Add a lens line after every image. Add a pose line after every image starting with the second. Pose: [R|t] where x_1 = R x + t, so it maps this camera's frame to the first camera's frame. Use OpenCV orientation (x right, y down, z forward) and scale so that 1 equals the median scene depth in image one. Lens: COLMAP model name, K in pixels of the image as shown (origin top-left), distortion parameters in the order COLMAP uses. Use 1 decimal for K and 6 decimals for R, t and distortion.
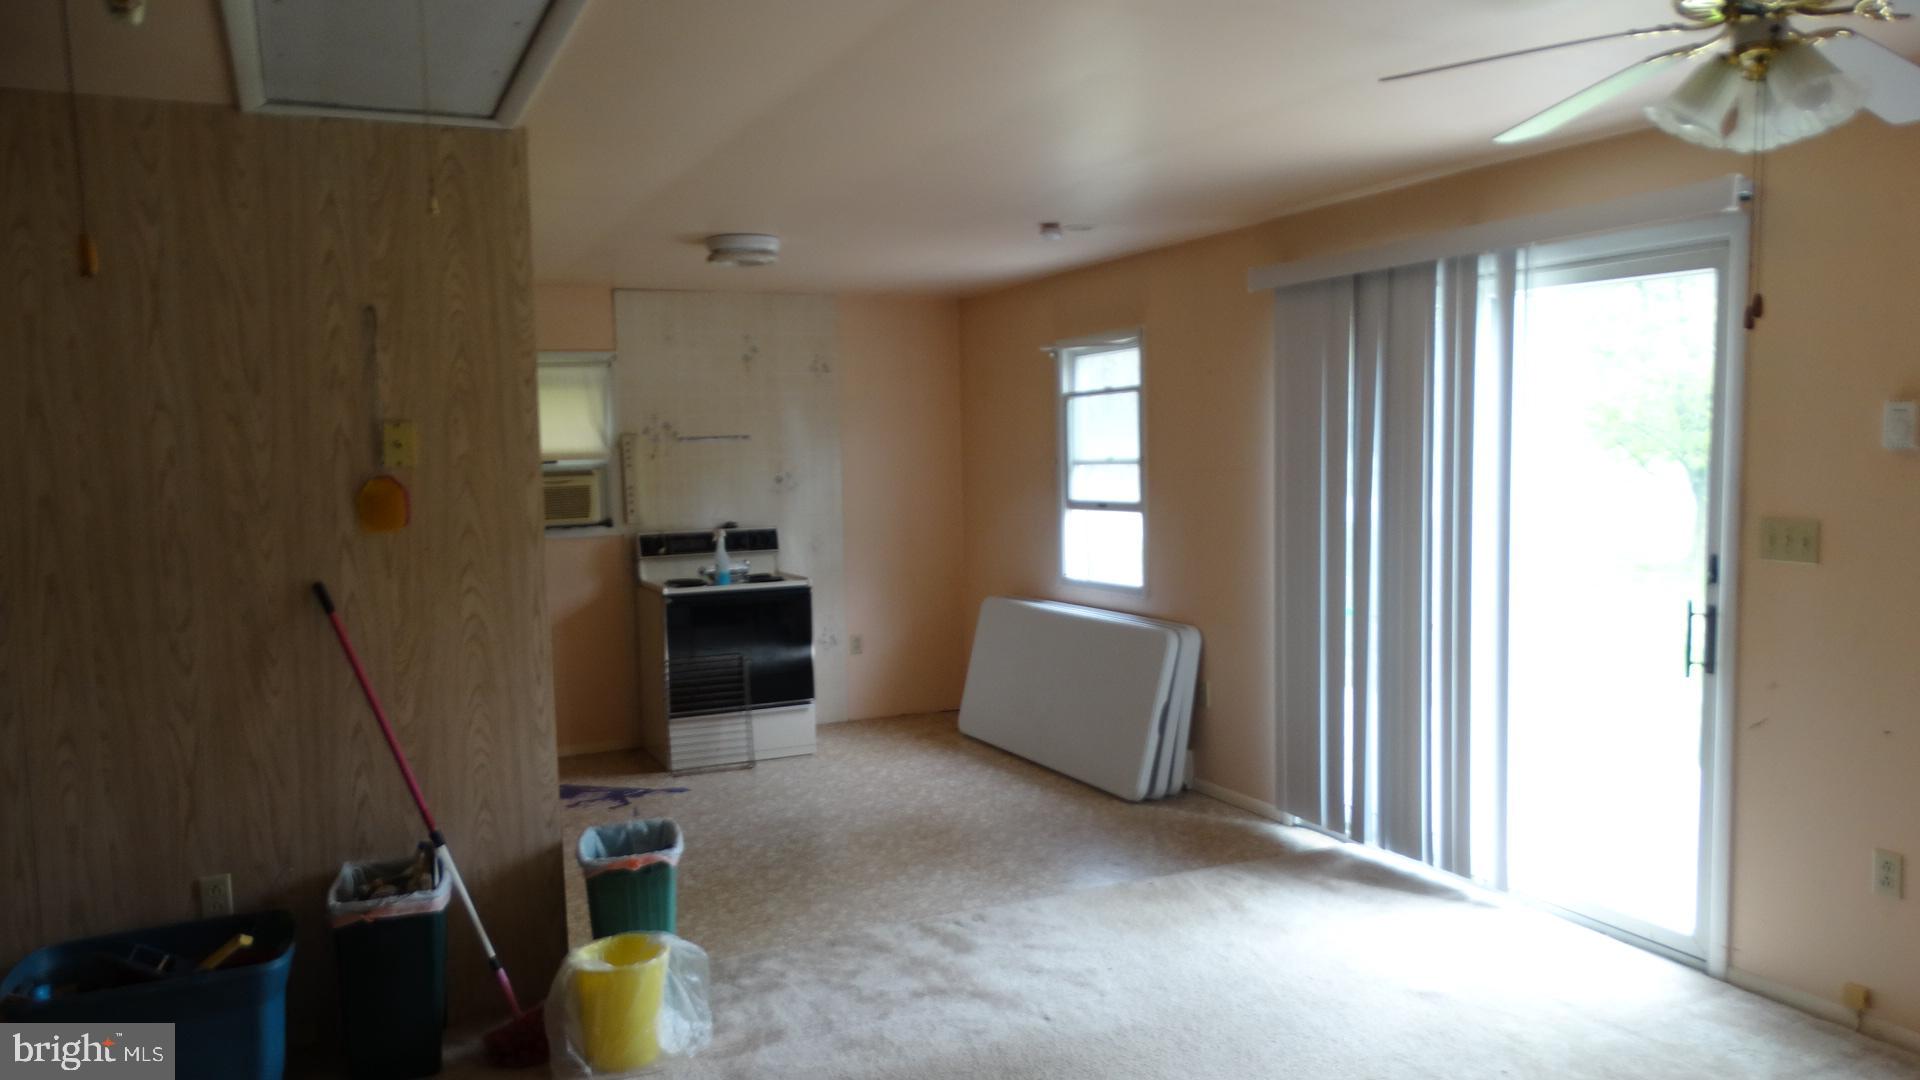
lens RADIAL K [[1364.5, 0, 973.2], [0, 1364.5, 580.2], [0, 0, 1]] dist [-0.010540, 0.000427]
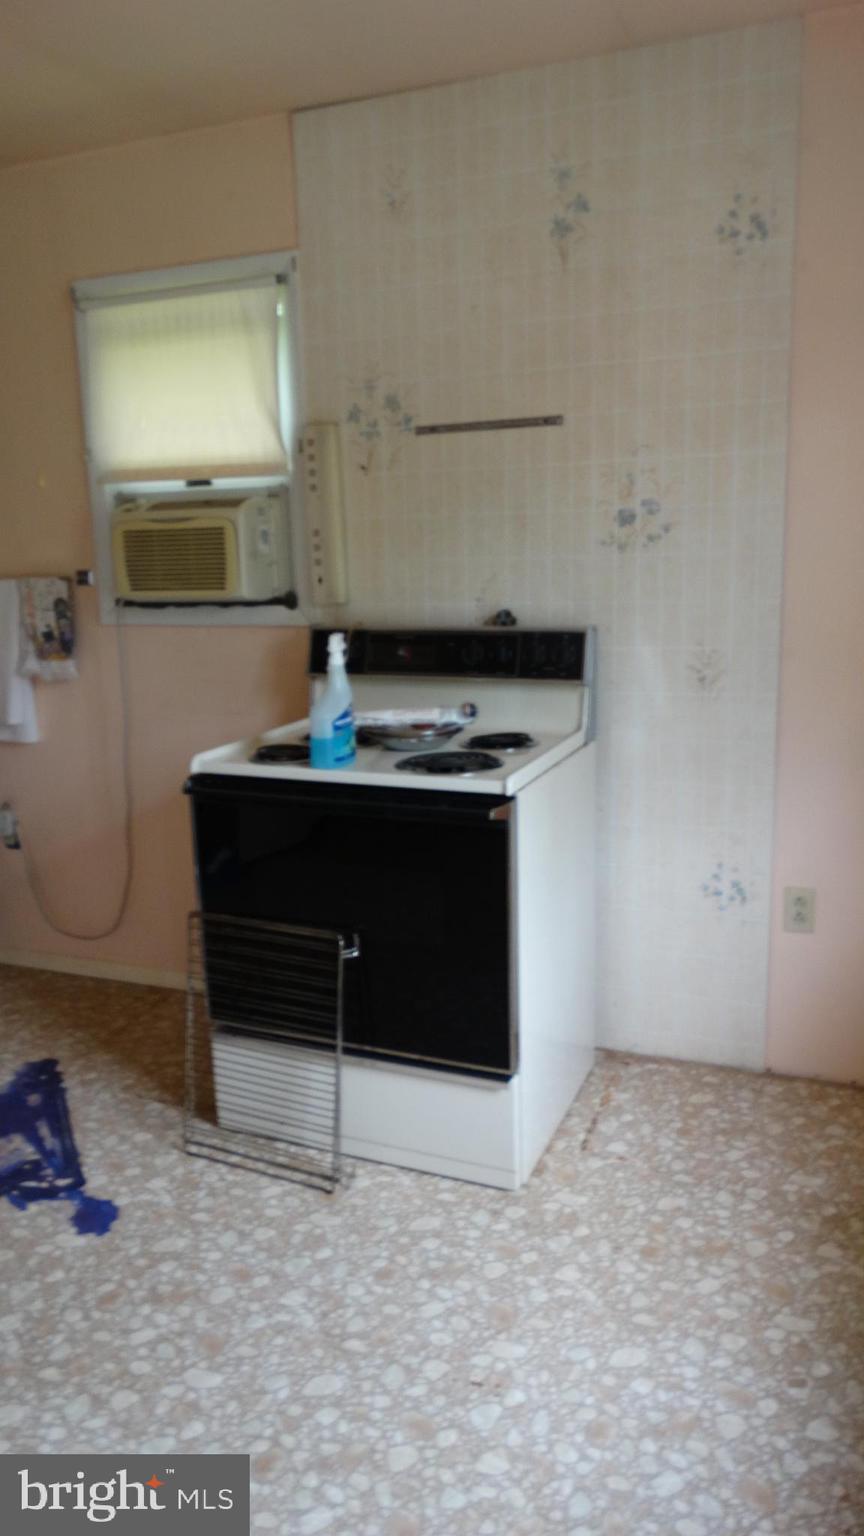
lens RADIAL K [[1091.6, 0, 432.0], [0, 1091.6, 768.0], [0, 0, 1]] dist [-0.010540, 0.000427]
pose [[0.680618, 0.167029, -0.713345, 0.081900], [-0.058274, 0.982923, 0.174550, -0.055437], [0.730317, -0.077232, 0.678728, 0.755466]]
